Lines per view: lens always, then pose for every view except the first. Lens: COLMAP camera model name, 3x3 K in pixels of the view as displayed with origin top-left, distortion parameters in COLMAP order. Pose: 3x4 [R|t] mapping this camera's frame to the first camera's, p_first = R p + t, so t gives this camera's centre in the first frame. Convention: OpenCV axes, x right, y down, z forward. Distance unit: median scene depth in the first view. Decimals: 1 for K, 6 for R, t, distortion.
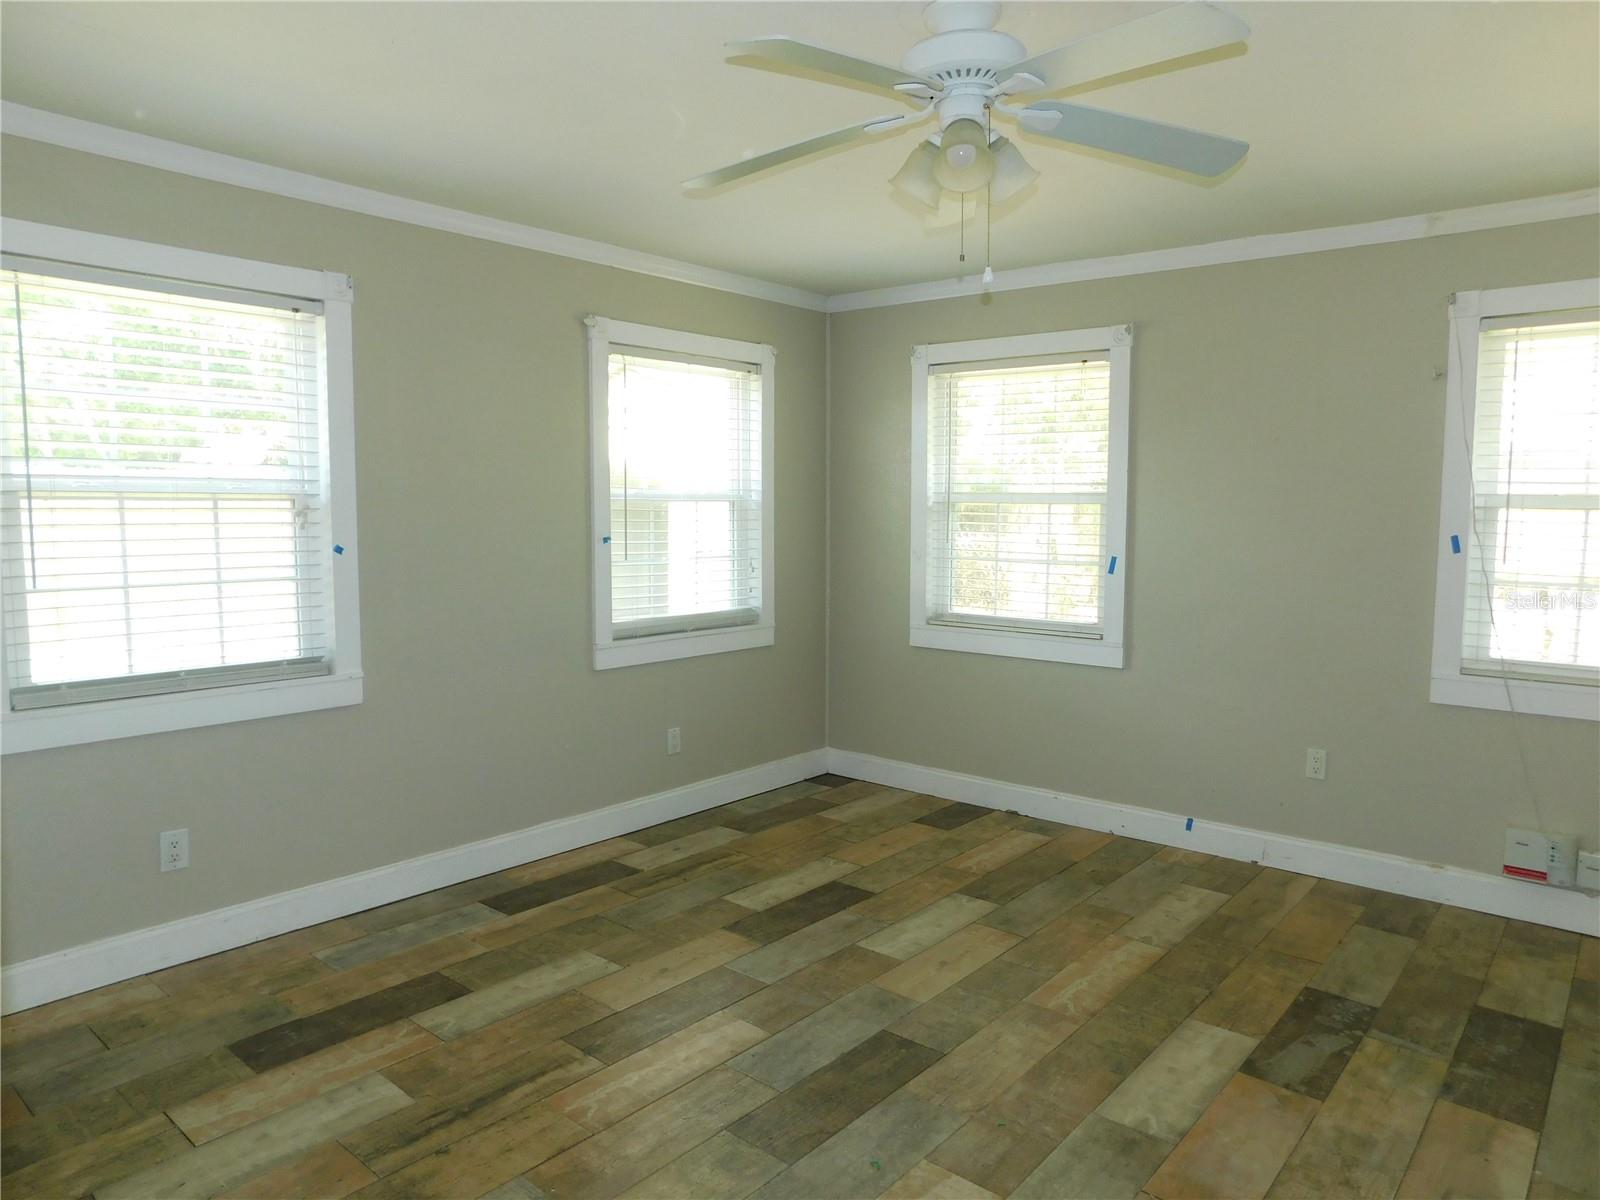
lens RADIAL K [[1044.8, 0, 800.0], [0, 1044.8, 600.0], [0, 0, 1]] dist [-0.080744, 0.063077]
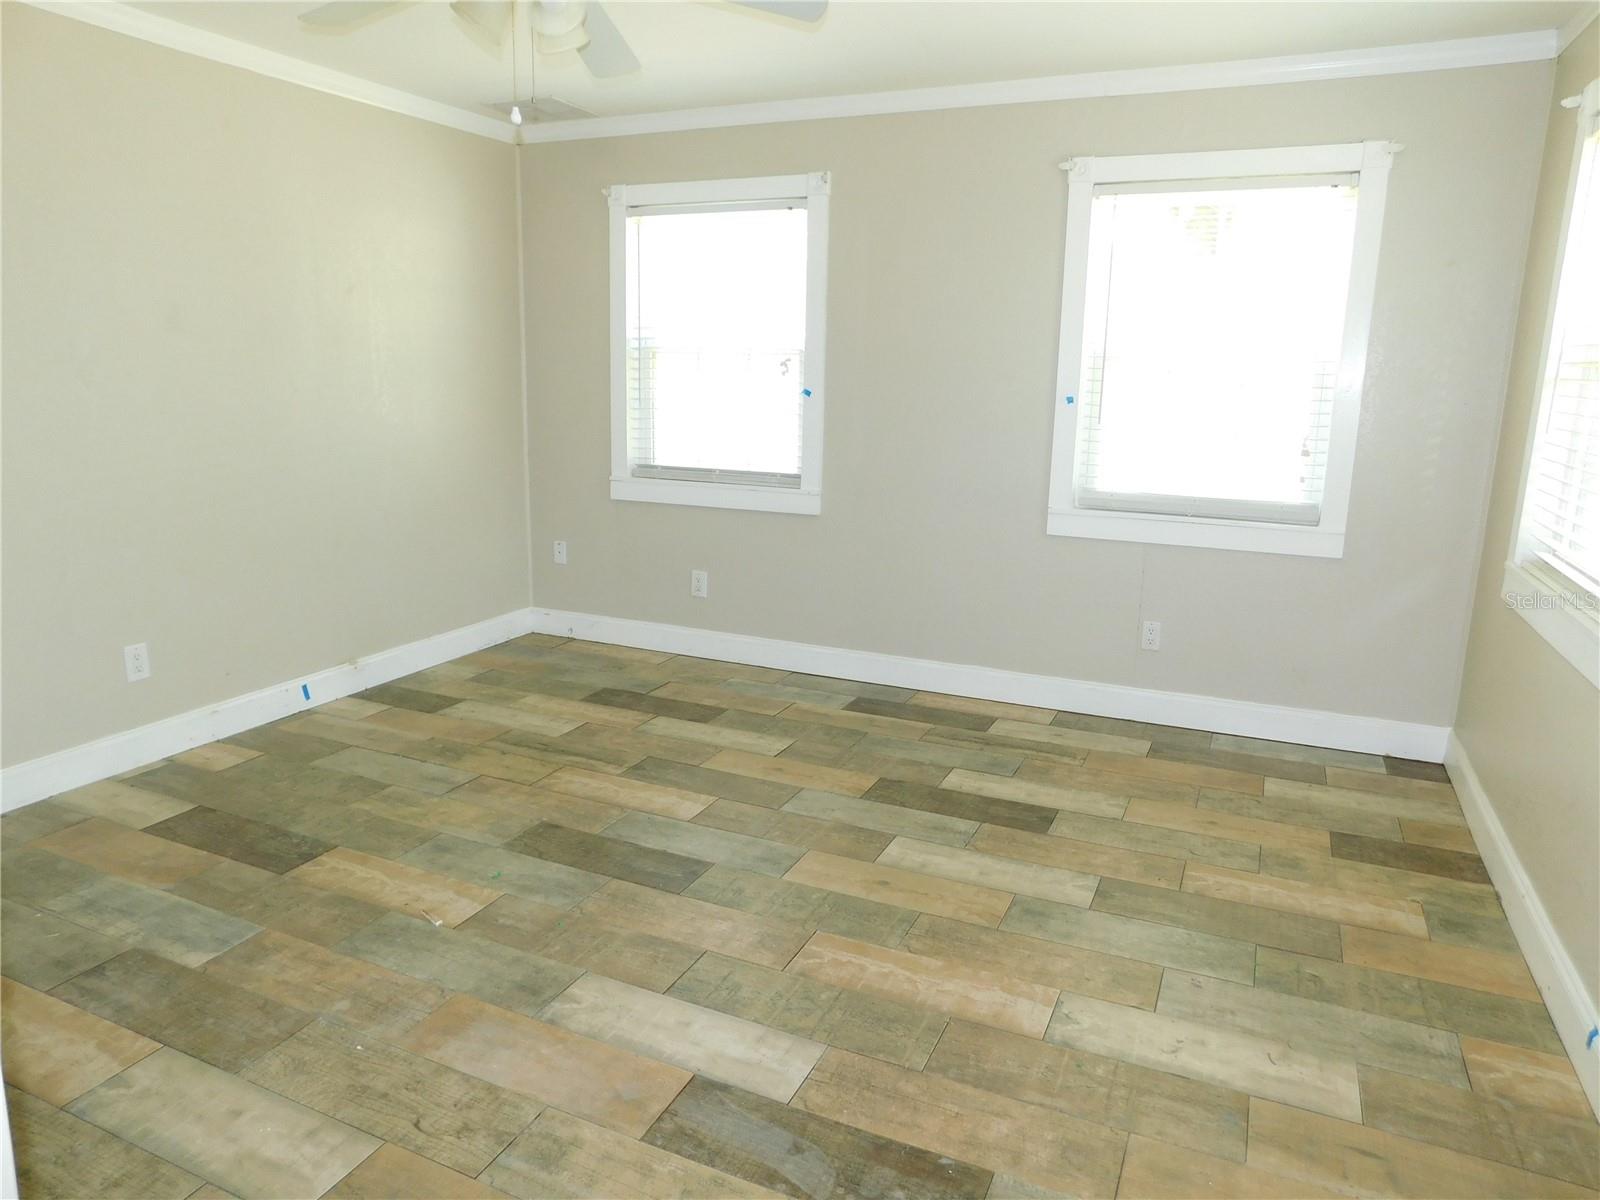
lens RADIAL K [[1044.8, 0, 800.0], [0, 1044.8, 600.0], [0, 0, 1]] dist [-0.080744, 0.063077]
pose [[0.275616, 0.206322, -0.938865, 0.834305], [-0.103086, 0.977406, 0.184530, -0.034811], [0.955724, 0.045925, 0.290658, 0.621705]]
